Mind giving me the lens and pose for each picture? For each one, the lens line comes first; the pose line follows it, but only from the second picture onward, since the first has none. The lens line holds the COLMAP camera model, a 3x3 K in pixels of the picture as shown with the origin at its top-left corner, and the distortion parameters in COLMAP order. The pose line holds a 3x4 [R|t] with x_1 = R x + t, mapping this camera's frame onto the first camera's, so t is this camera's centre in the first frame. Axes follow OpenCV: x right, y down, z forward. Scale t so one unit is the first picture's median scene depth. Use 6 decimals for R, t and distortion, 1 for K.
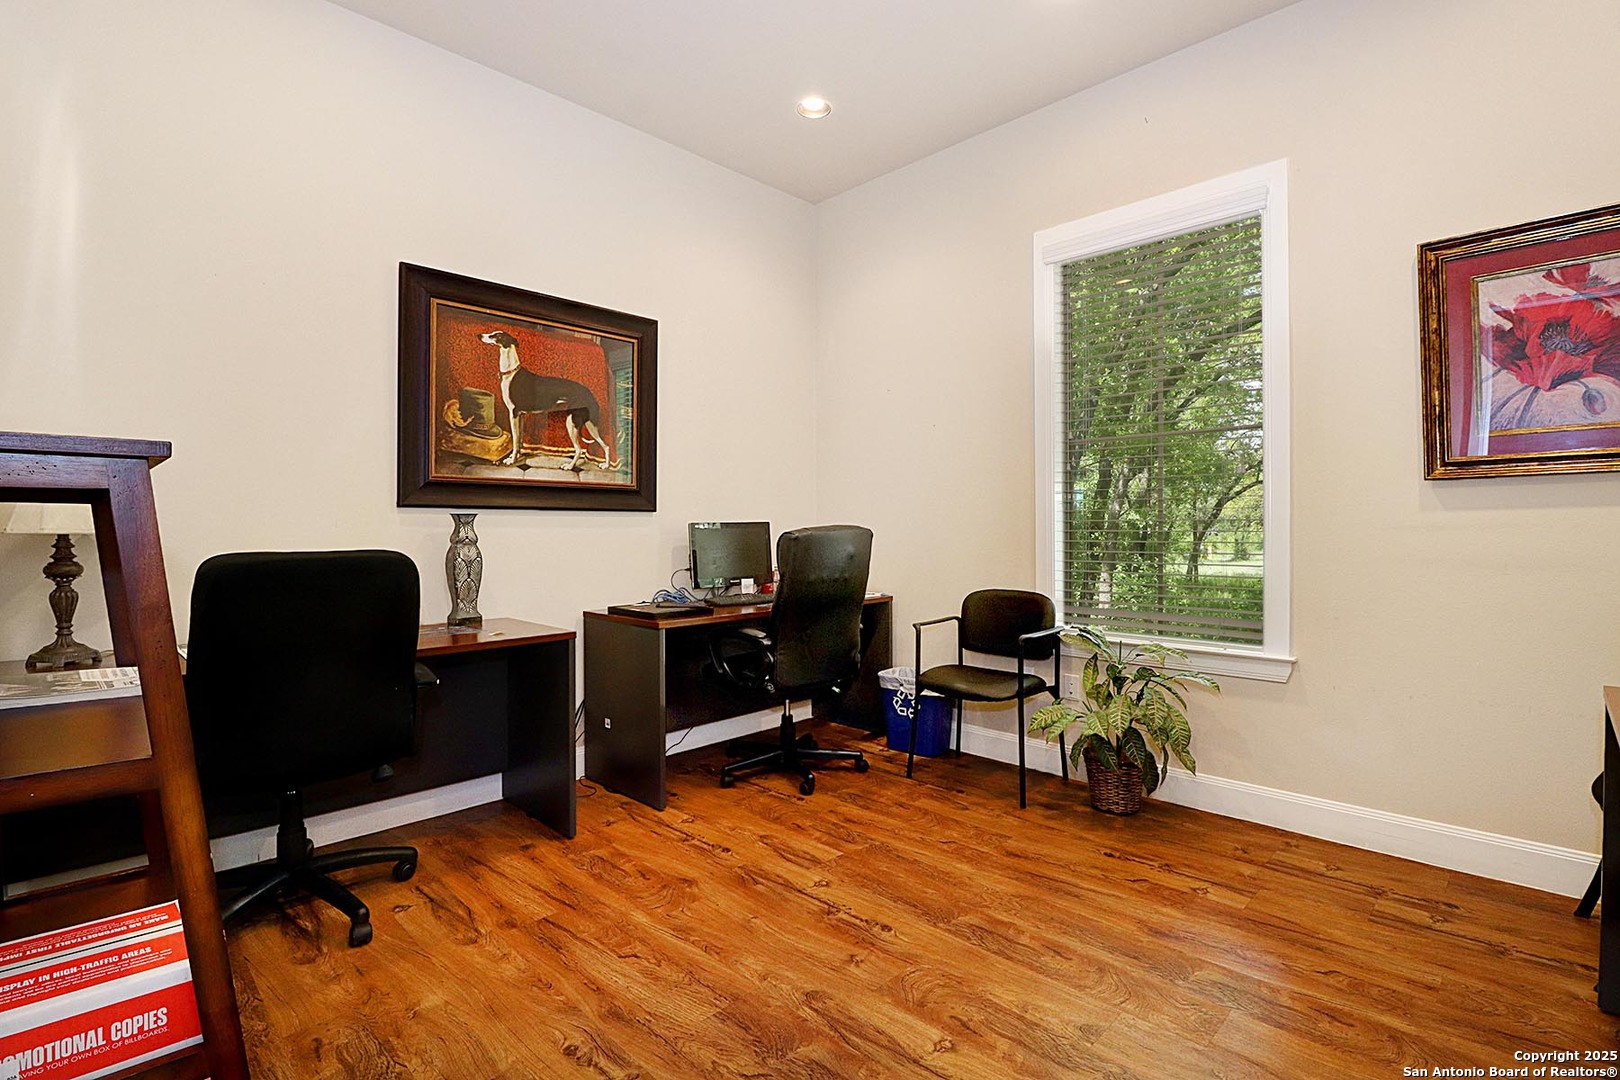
lens RADIAL K [[757.9, 0, 802.6], [0, 757.9, 531.0], [0, 0, 1]] dist [-0.001841, -0.003371]
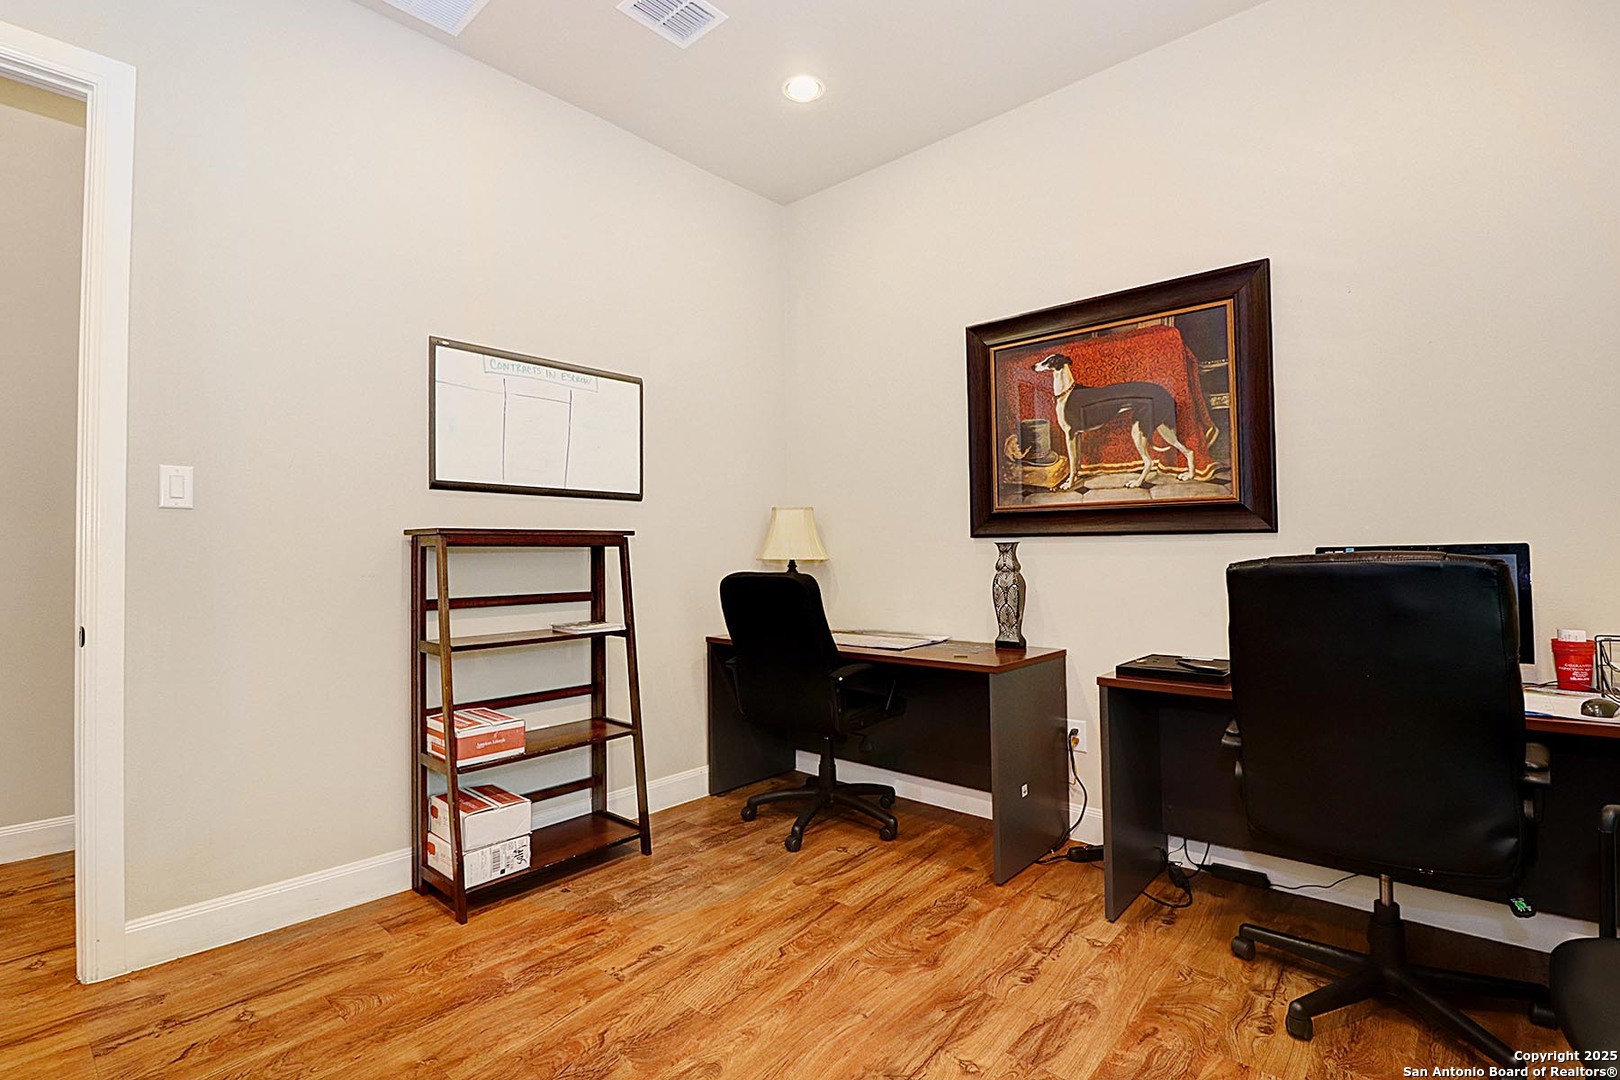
lens RADIAL K [[757.9, 0, 802.6], [0, 757.9, 540.1], [0, 0, 1]] dist [-0.001841, -0.003371]
pose [[0.053454, -0.016025, -0.998442, 0.569513], [0.000927, 0.999872, -0.015998, -0.008722], [0.998570, -0.000071, 0.053462, 0.635794]]
